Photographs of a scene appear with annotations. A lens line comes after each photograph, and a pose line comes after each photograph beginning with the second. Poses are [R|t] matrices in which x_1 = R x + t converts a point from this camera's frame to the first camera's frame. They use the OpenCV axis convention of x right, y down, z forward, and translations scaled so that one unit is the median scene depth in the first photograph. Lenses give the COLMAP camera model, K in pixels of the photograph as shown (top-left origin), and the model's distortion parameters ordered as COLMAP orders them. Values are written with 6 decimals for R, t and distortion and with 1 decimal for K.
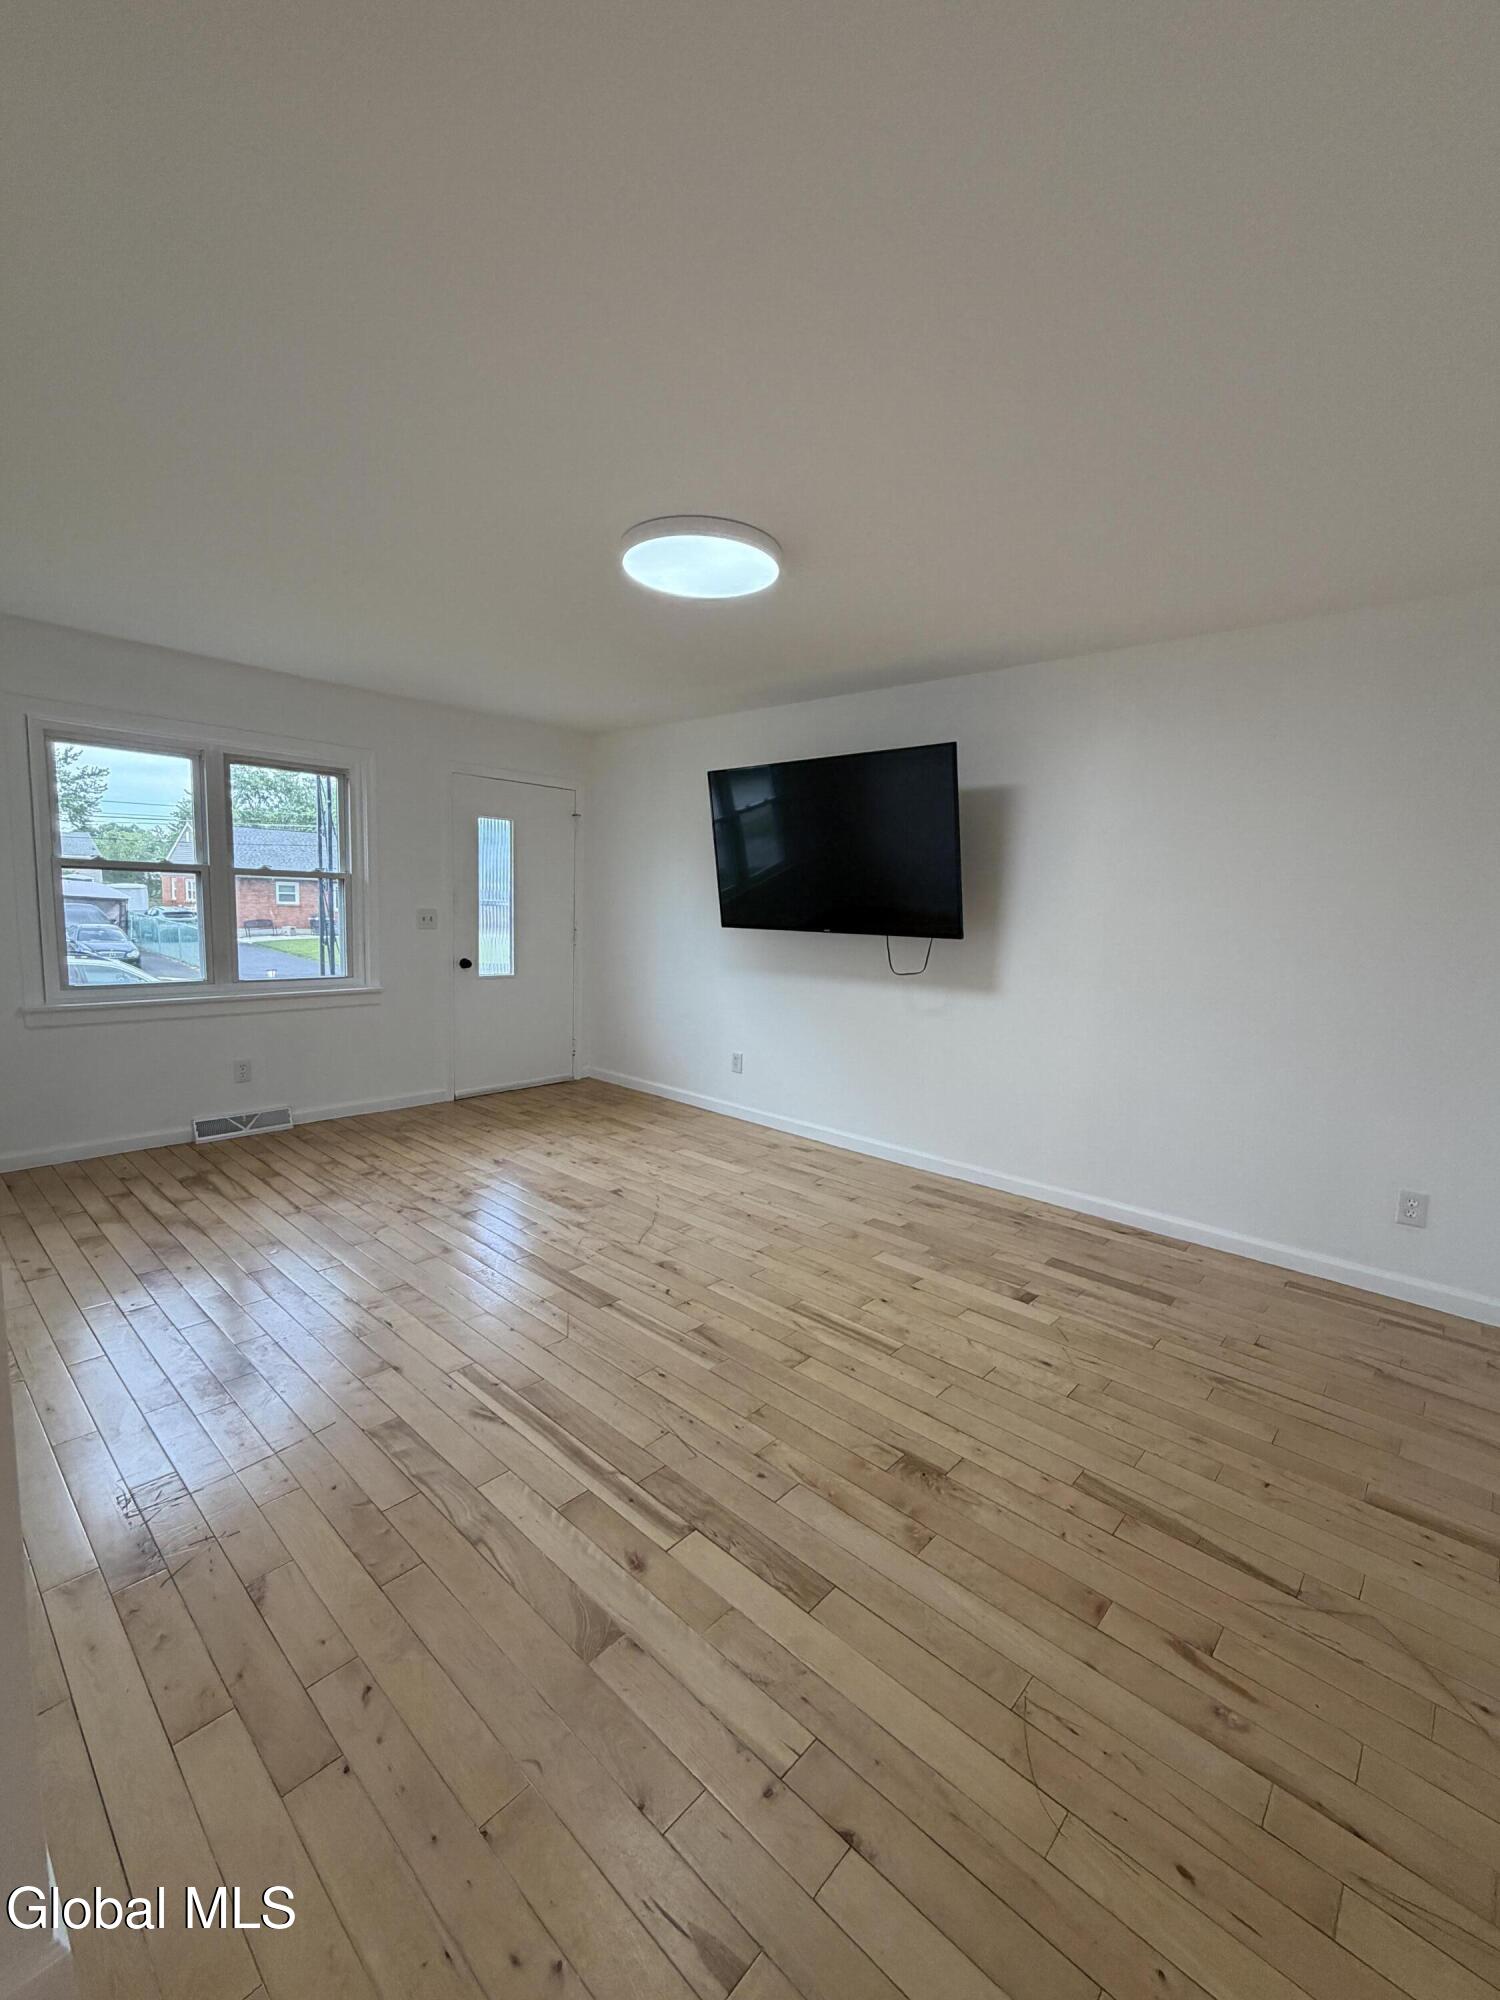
lens RADIAL K [[820.7, 0, 754.3], [0, 820.7, 1003.0], [0, 0, 1]] dist [0.000296, -0.000010]
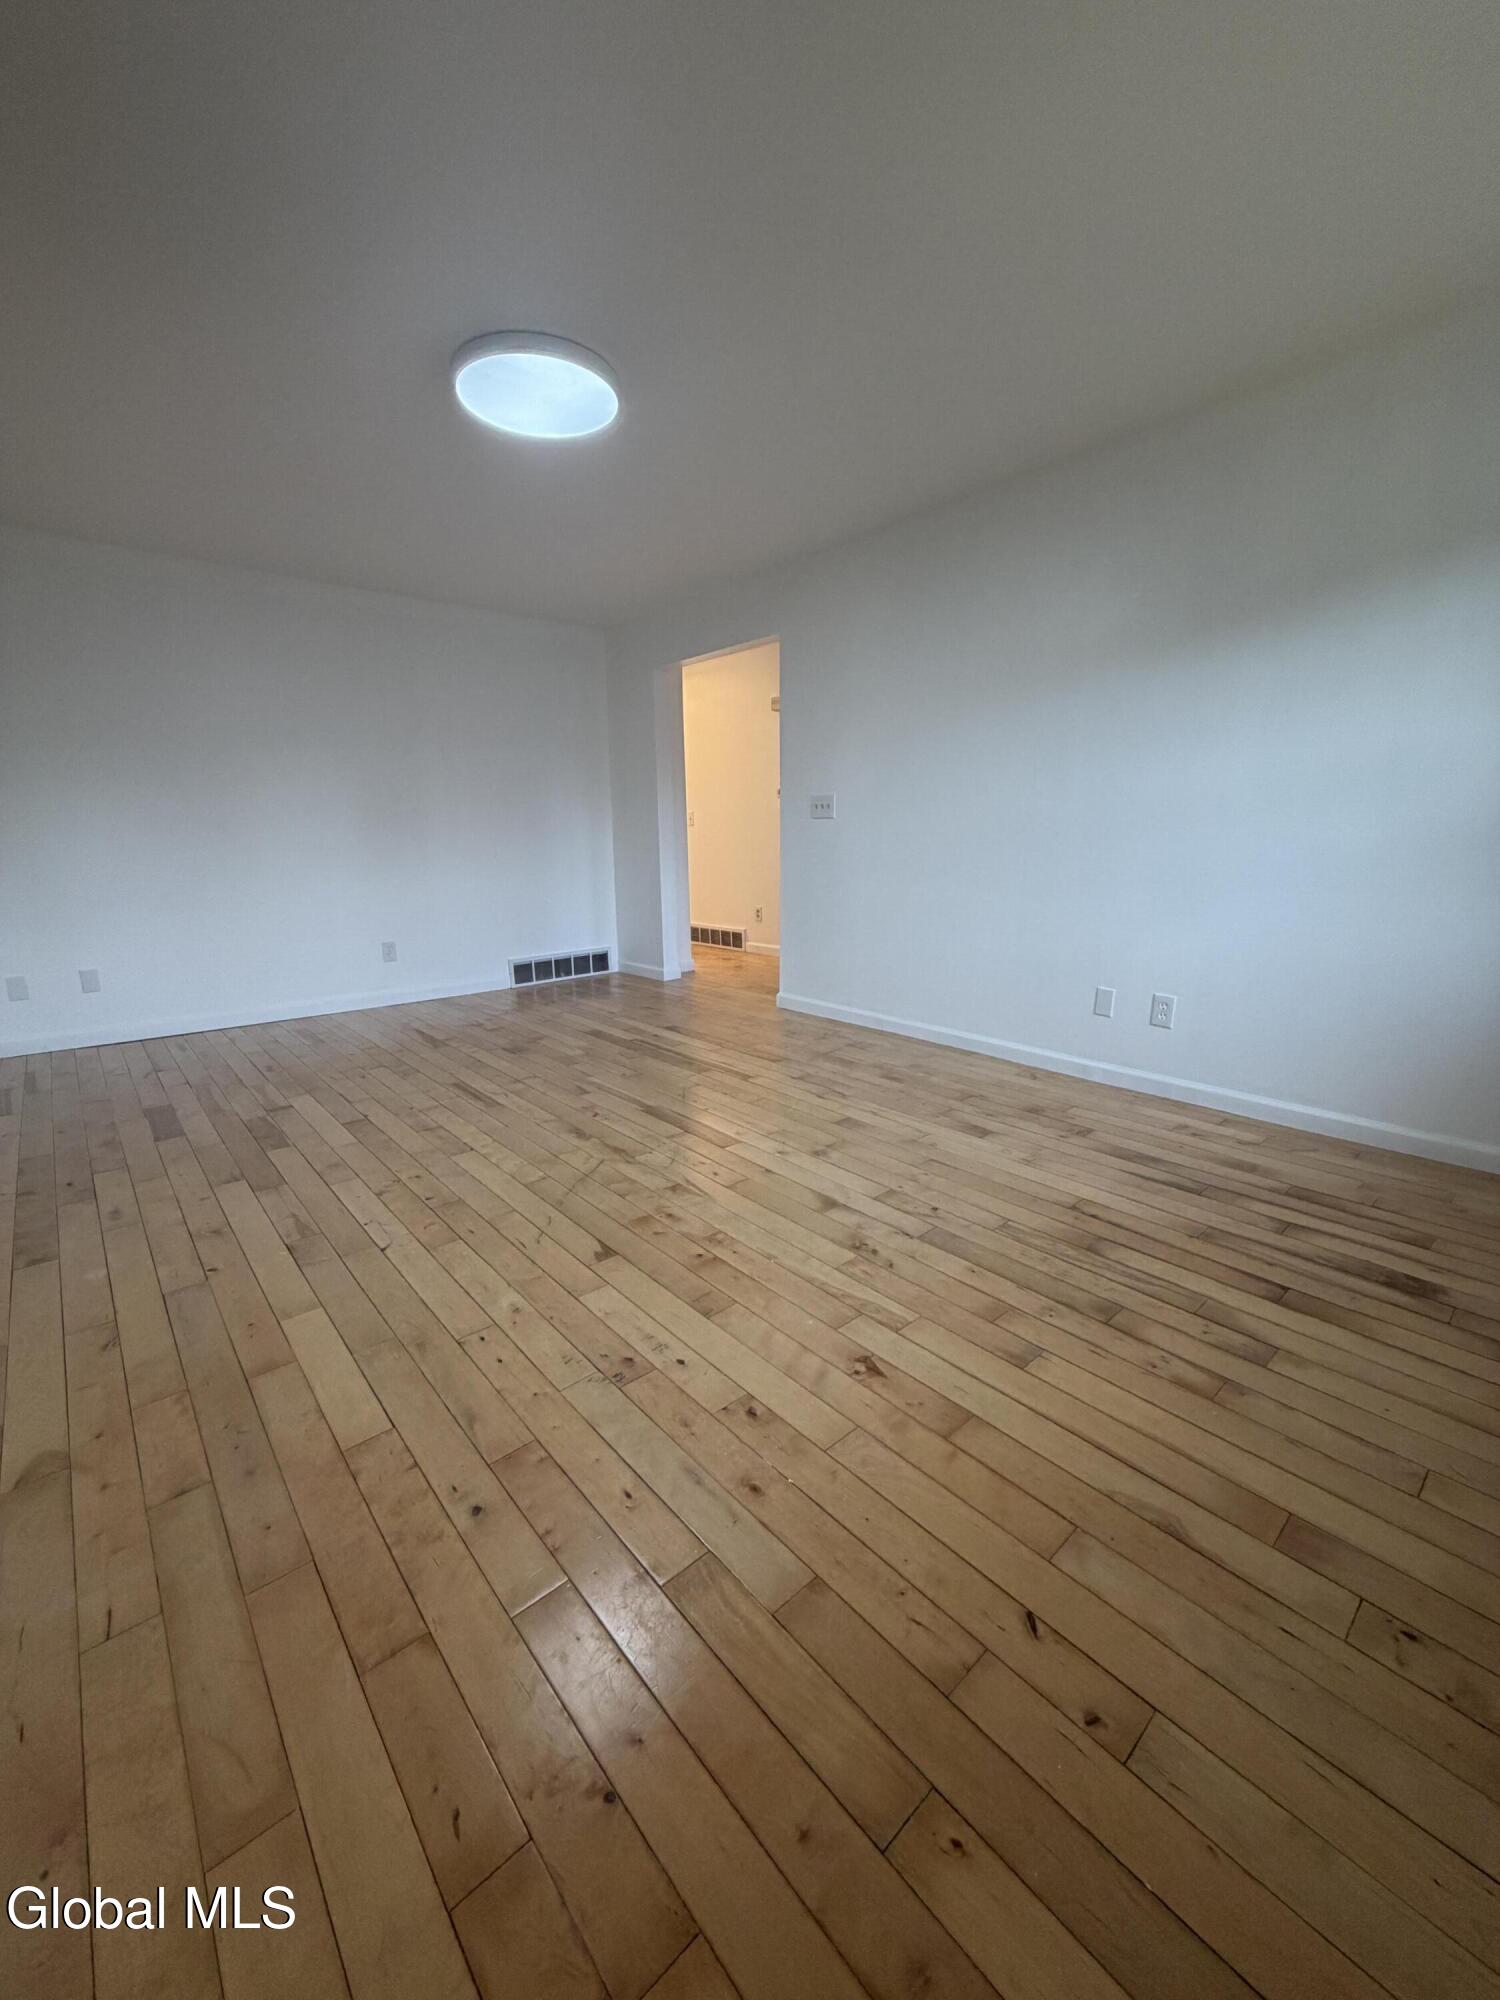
lens RADIAL K [[820.7, 0, 754.3], [0, 820.7, 1003.0], [0, 0, 1]] dist [0.000296, -0.000010]
pose [[-0.992157, -0.052178, 0.113590, -0.341320], [-0.011476, 0.942896, 0.332890, -0.123282], [-0.124473, 0.328976, -0.936099, 1.539347]]
